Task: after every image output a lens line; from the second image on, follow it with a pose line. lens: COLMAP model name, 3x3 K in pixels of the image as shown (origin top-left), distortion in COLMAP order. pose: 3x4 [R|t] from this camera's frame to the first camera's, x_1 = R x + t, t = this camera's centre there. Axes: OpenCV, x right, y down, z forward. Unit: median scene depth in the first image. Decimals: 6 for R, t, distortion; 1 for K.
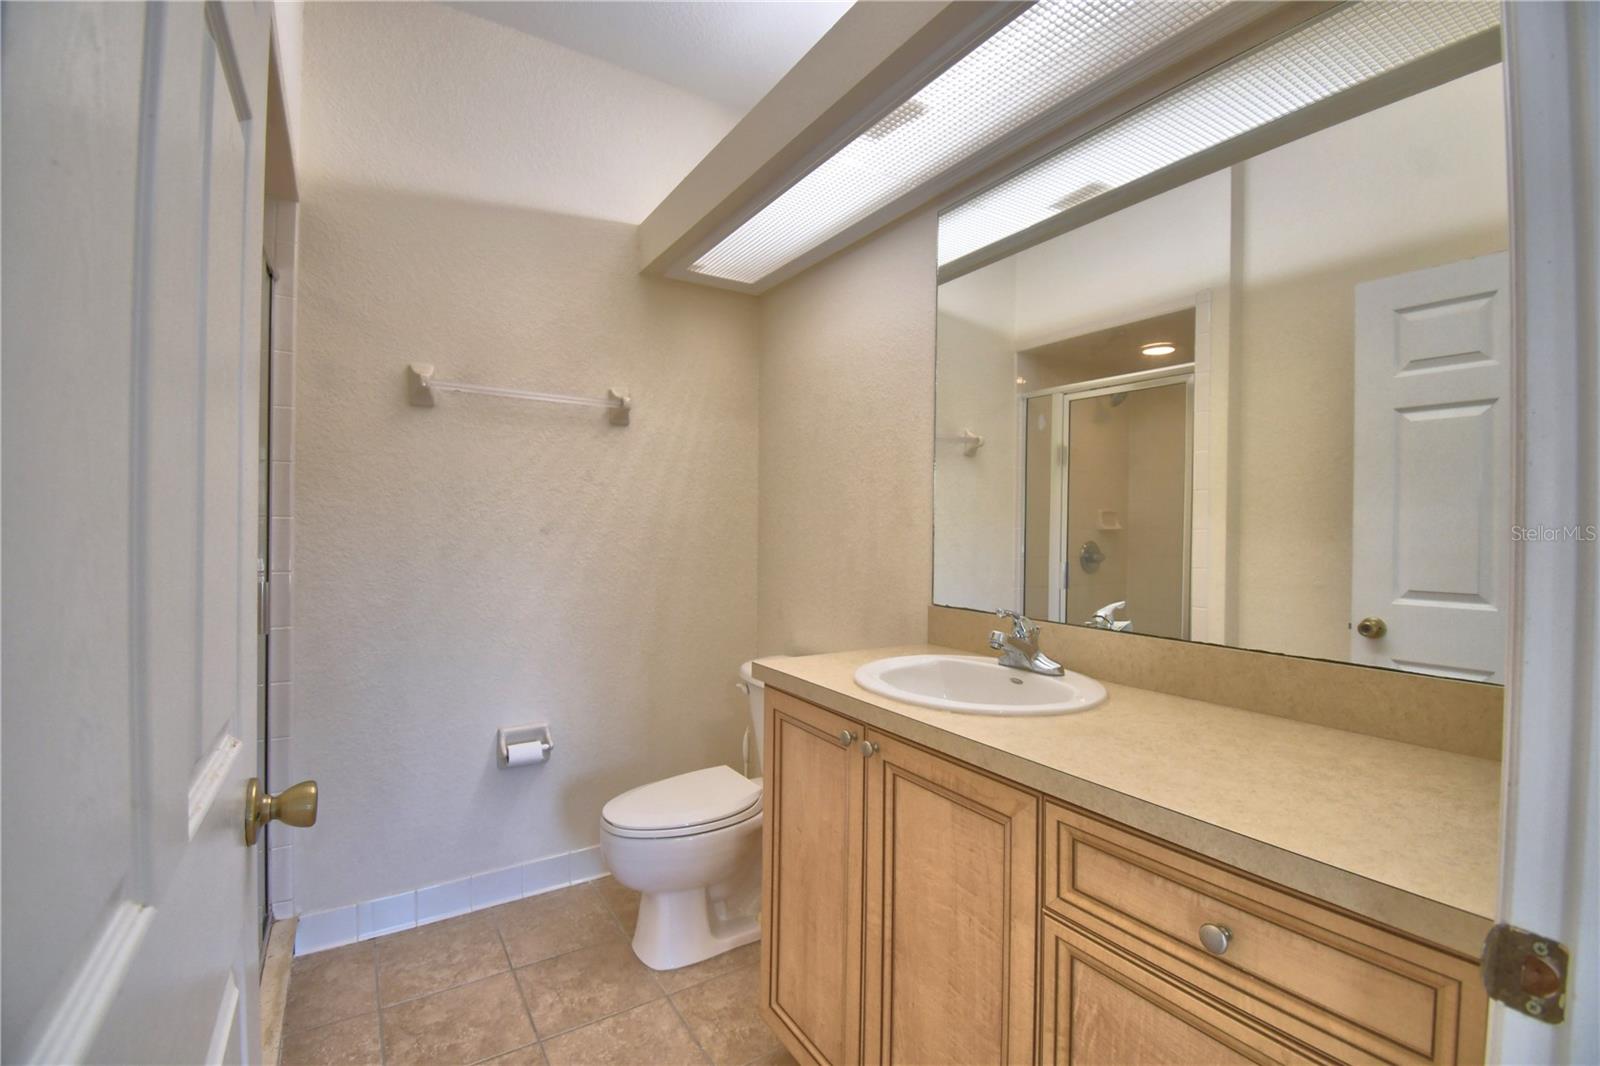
lens RADIAL K [[721.3, 0, 788.0], [0, 721.3, 532.4], [0, 0, 1]] dist [0.018255, -0.023348]
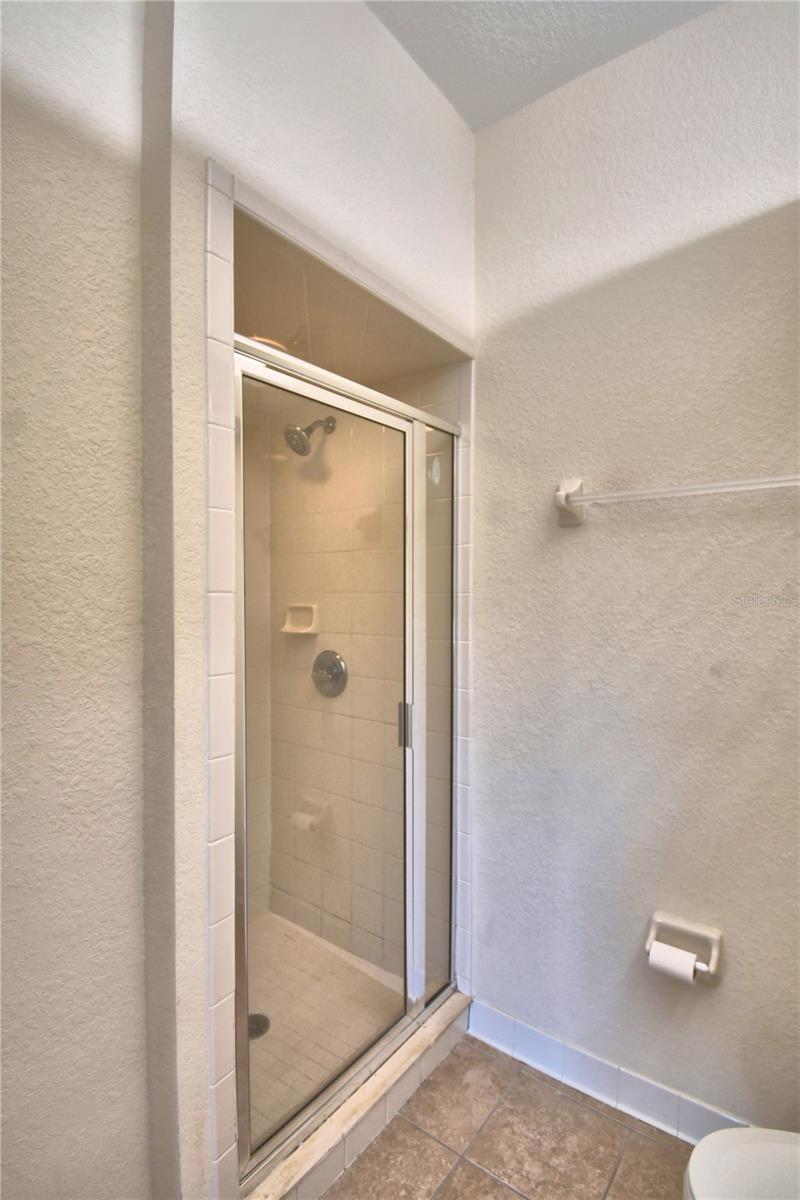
lens RADIAL K [[572.2, 0, 400.0], [0, 572.2, 600.0], [0, 0, 1]] dist [0.001456, -0.015852]
pose [[0.355849, 0.001501, -0.934542, 0.100831], [0.000744, 0.999998, 0.001890, -0.082379], [0.934543, -0.001367, 0.355847, 0.541929]]
